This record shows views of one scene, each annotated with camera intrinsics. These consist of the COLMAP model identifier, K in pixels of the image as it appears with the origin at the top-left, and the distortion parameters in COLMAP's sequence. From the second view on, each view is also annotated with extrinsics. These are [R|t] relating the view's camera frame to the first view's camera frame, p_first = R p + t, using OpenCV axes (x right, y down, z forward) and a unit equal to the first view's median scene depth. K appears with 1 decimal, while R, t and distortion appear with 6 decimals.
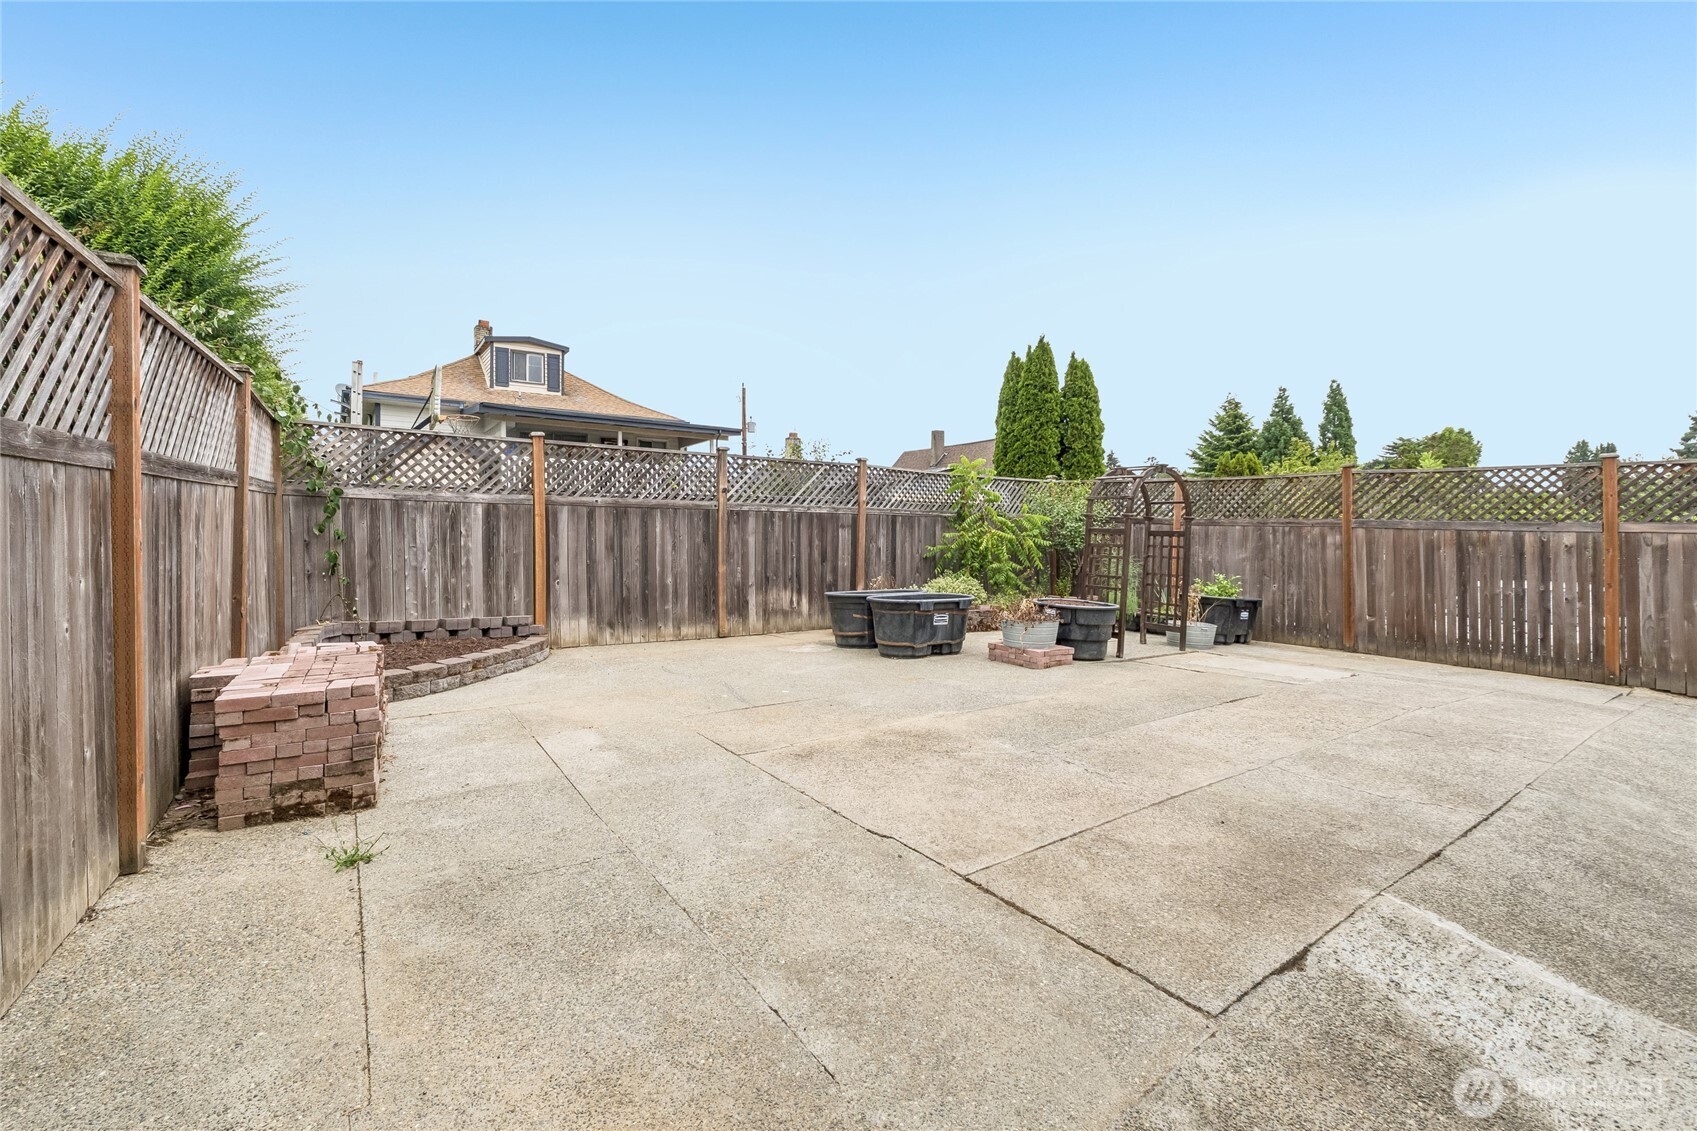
lens RADIAL K [[721.9, 0, 881.1], [0, 721.9, 538.7], [0, 0, 1]] dist [-0.001510, 0.000145]
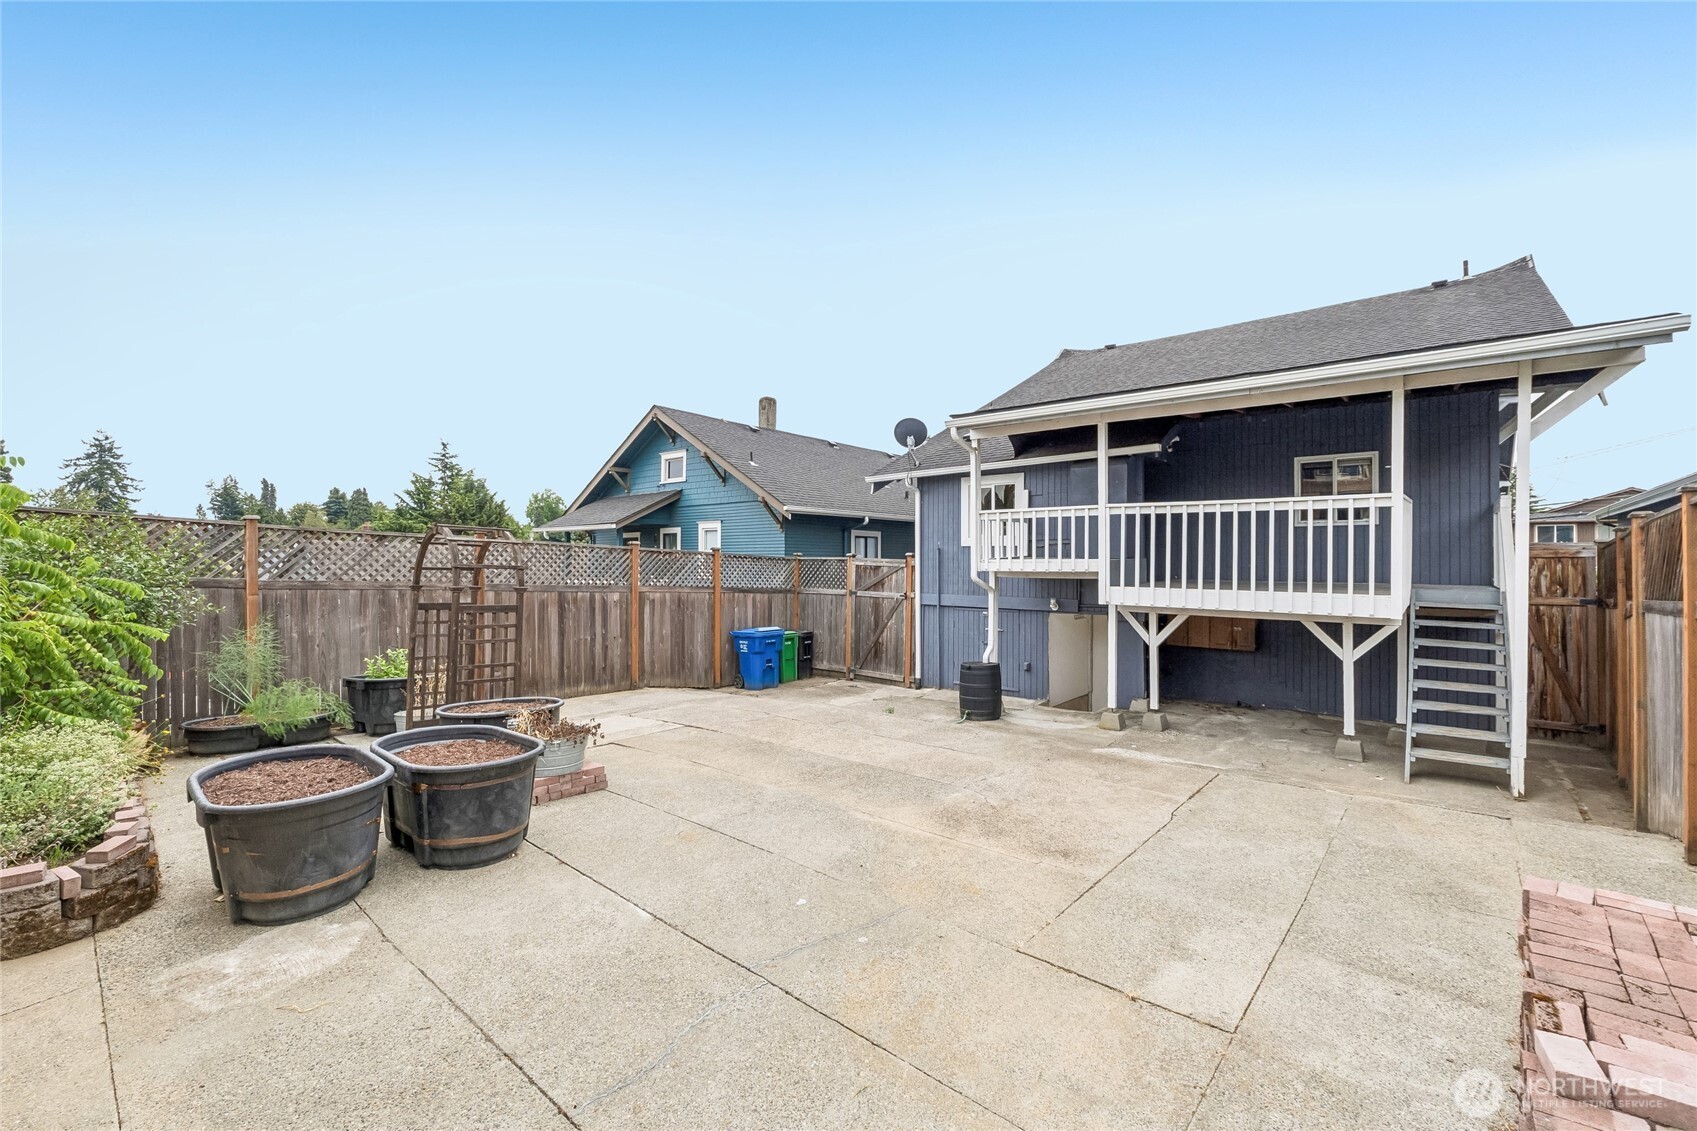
lens RADIAL K [[721.9, 0, 851.0], [0, 721.9, 564.7], [0, 0, 1]] dist [-0.001510, 0.000145]
pose [[-0.230760, 0.001435, 0.973010, -1.060210], [-0.004577, 0.999986, -0.002561, -0.112802], [-0.973000, -0.005044, -0.230750, 1.555240]]
